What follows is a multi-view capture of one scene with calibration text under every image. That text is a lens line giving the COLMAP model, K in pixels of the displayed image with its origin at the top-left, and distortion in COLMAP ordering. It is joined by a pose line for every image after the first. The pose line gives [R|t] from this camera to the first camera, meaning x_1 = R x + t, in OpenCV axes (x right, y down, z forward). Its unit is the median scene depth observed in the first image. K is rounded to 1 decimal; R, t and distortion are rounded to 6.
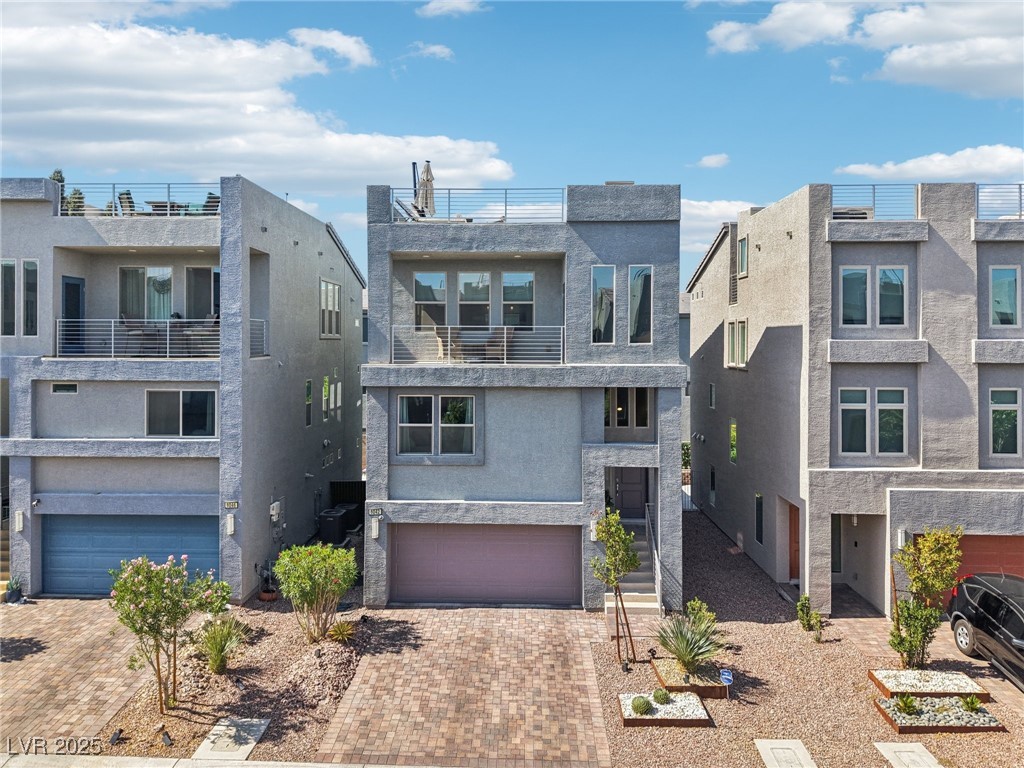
lens RADIAL K [[718.5, 0, 517.6], [0, 718.5, 380.4], [0, 0, 1]] dist [0.002145, 0.003031]
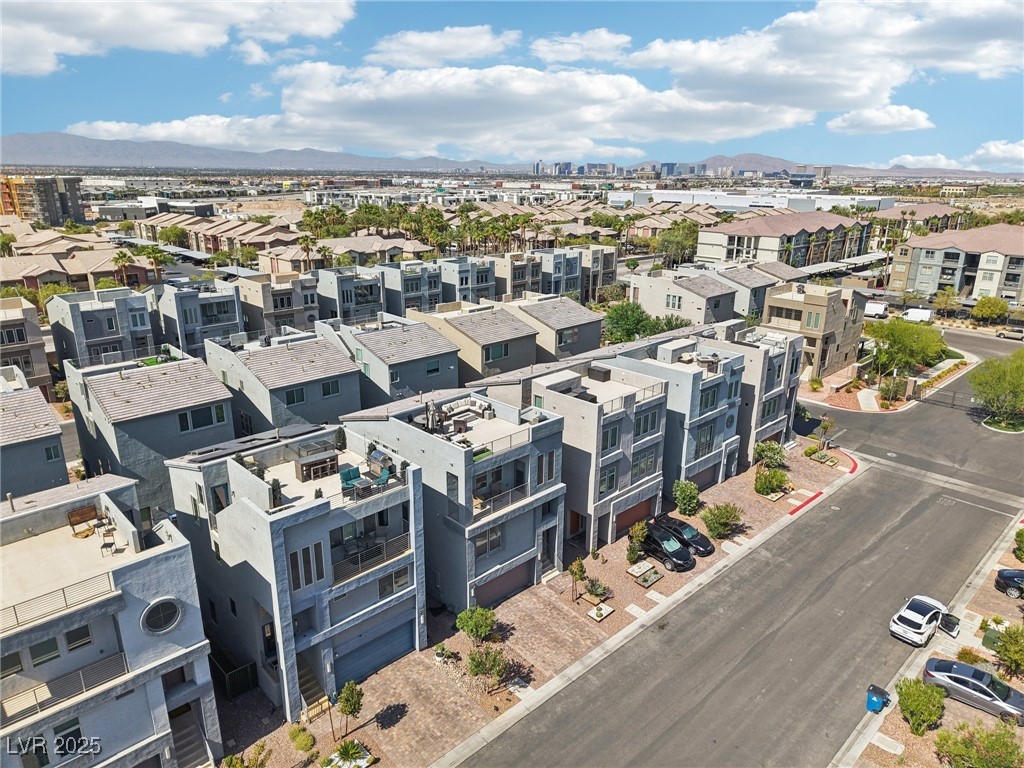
lens RADIAL K [[718.5, 0, 517.6], [0, 718.5, 380.4], [0, 0, 1]] dist [0.002145, 0.003031]
pose [[0.685658, -0.224698, 0.692376, -1.559162], [0.002569, 0.951906, 0.306380, -1.154129], [-0.727919, -0.208293, 0.653259, -0.463929]]
